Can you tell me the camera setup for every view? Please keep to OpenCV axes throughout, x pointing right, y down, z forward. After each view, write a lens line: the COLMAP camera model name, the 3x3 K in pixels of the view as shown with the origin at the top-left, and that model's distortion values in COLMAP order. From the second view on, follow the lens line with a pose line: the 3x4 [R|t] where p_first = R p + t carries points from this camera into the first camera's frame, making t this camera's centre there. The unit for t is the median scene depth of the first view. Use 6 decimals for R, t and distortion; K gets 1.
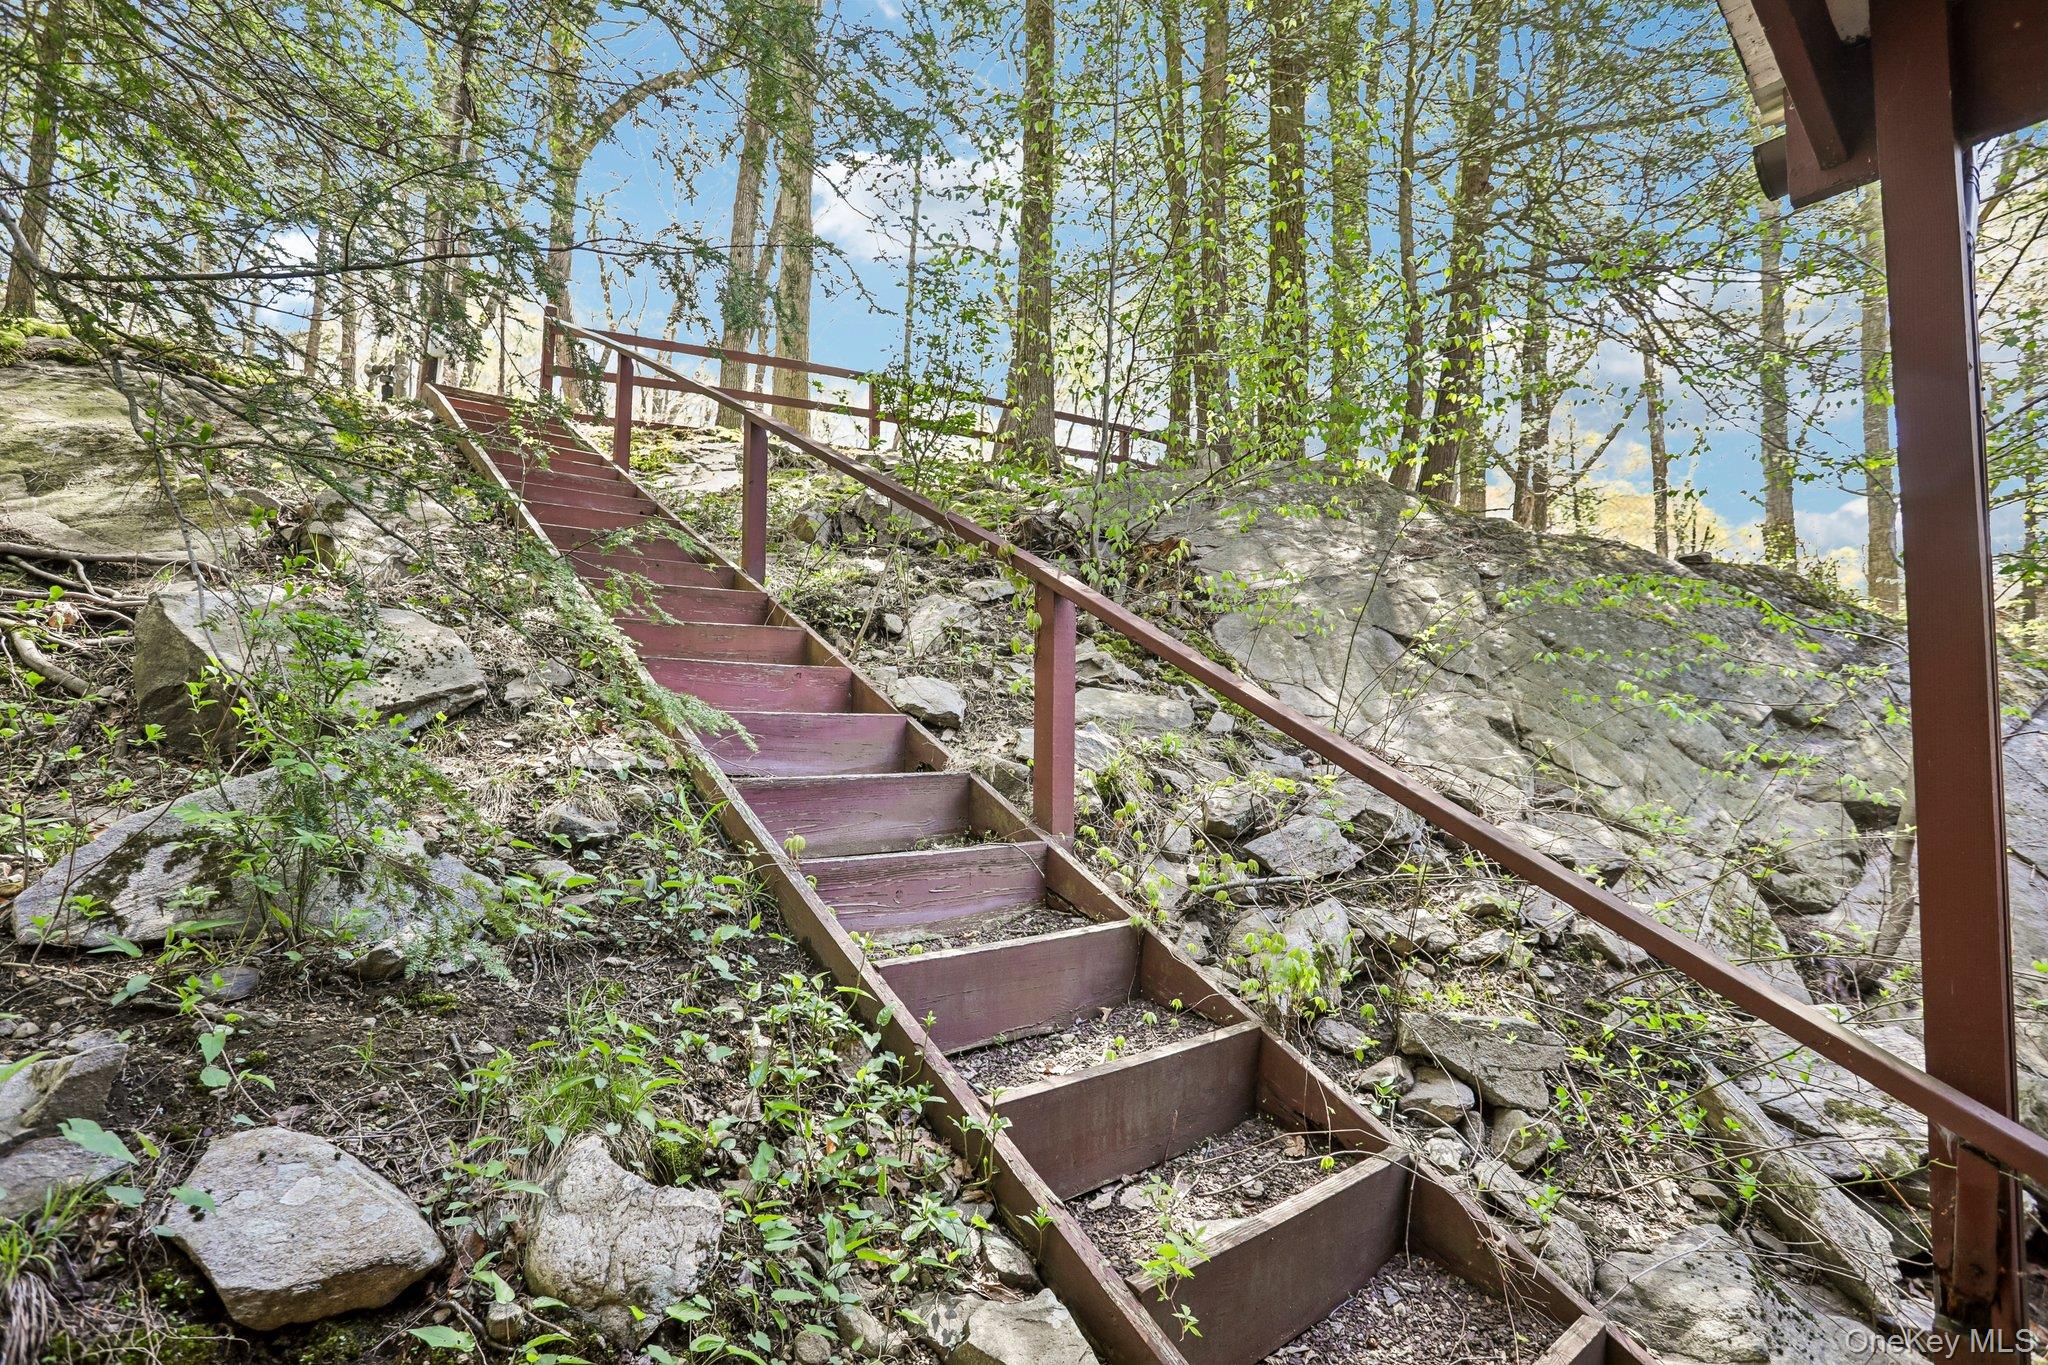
lens RADIAL K [[988.3, 0, 1018.2], [0, 988.3, 678.5], [0, 0, 1]] dist [-0.069540, 0.022982]
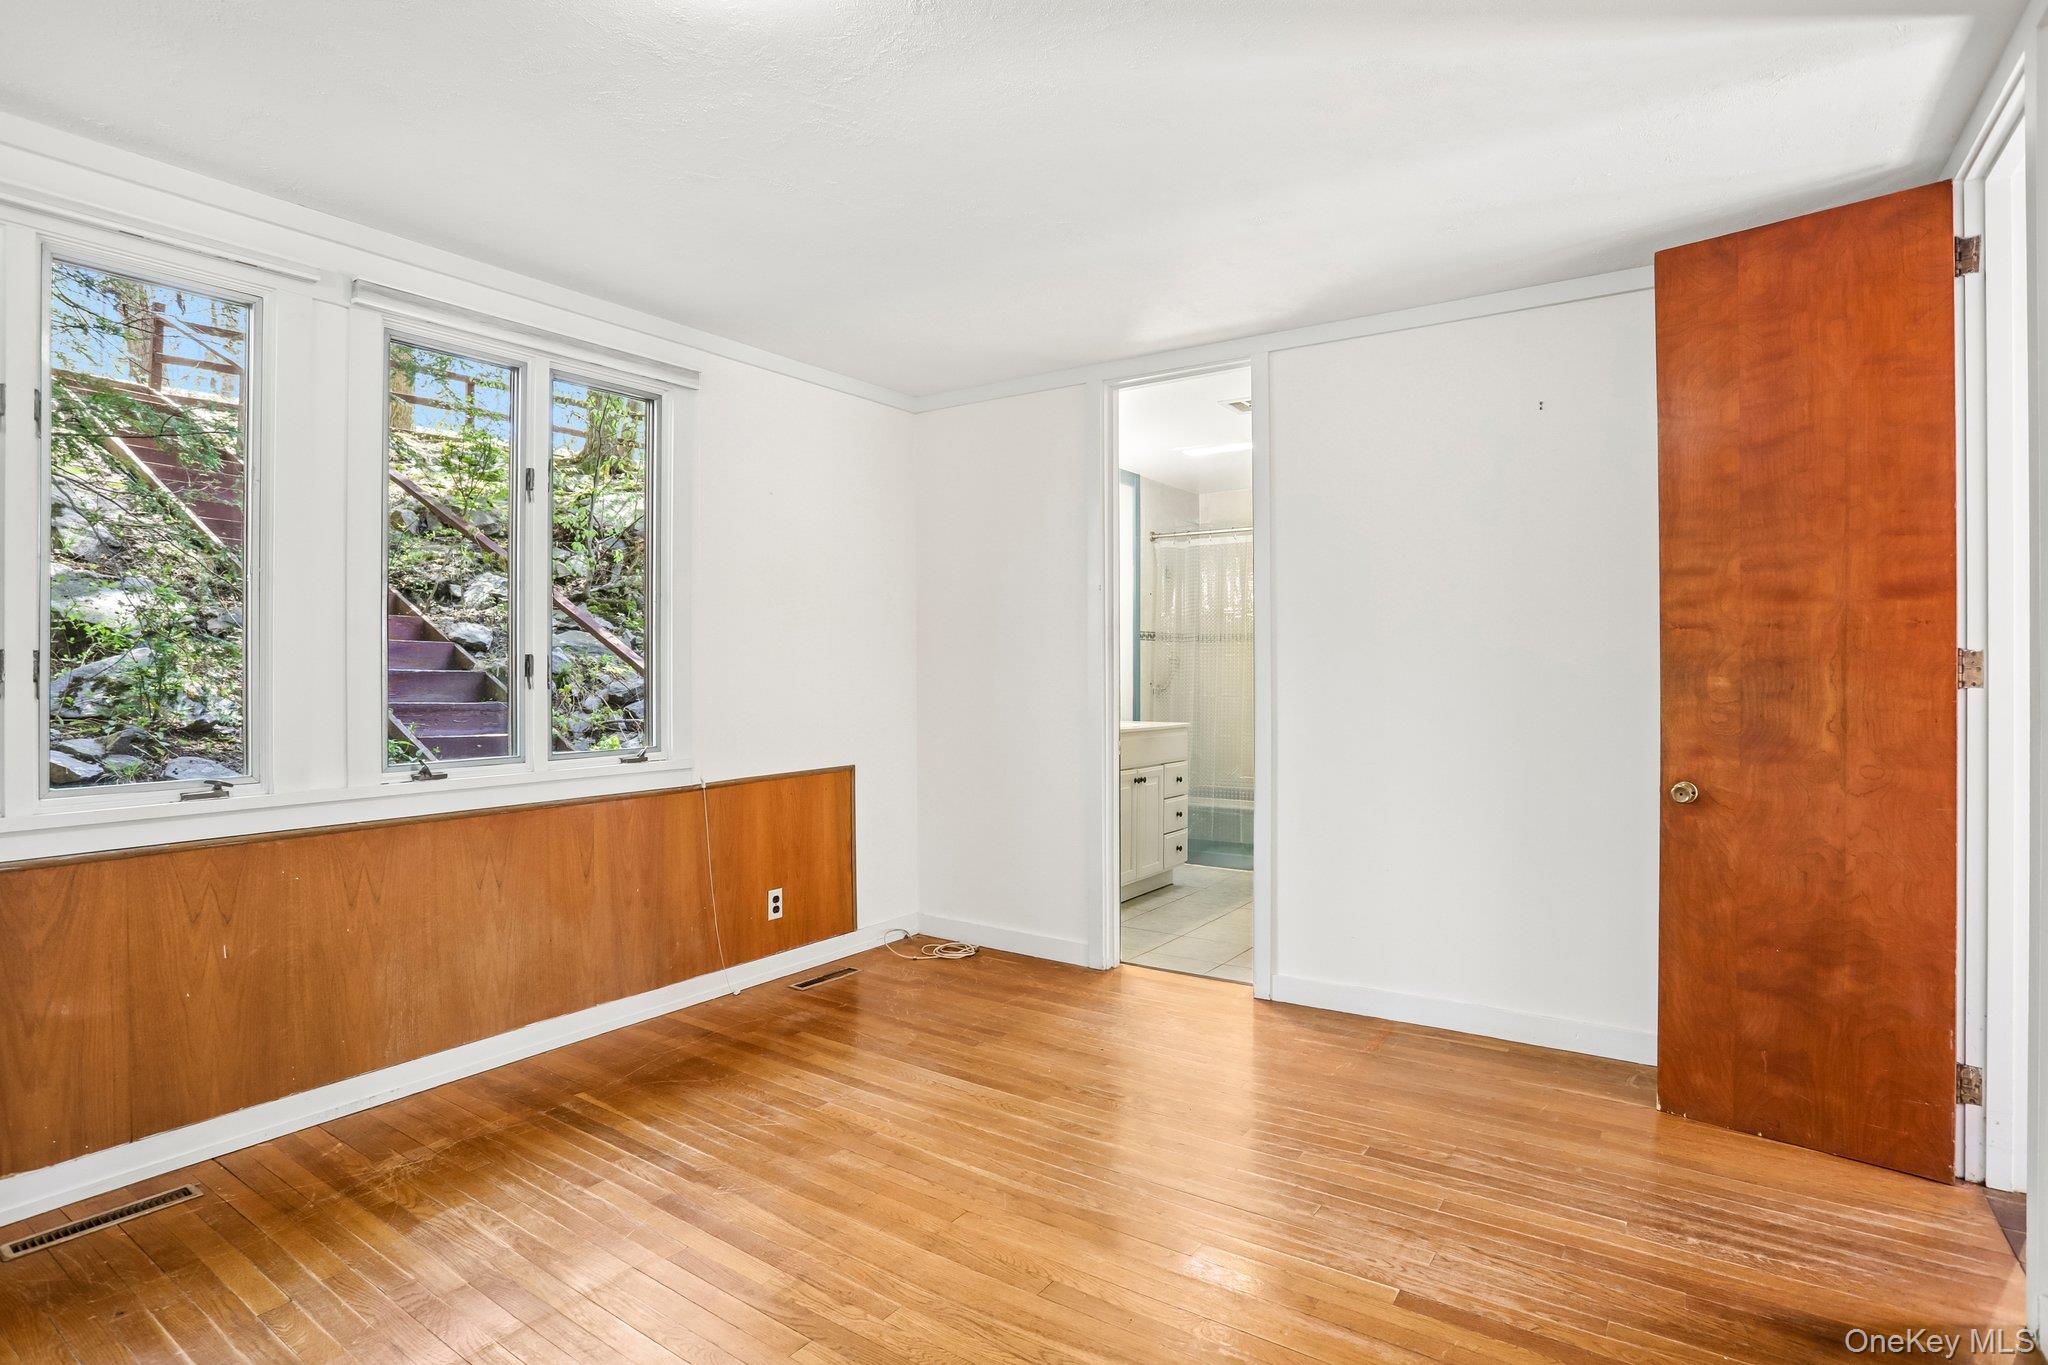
lens RADIAL K [[988.3, 0, 1018.2], [0, 988.3, 678.5], [0, 0, 1]] dist [-0.069540, 0.022982]
pose [[0.944325, 0.003813, 0.328993, 0.280457], [-0.017318, 0.999123, 0.038131, 0.015755], [-0.328559, -0.041705, 0.943562, -1.029052]]
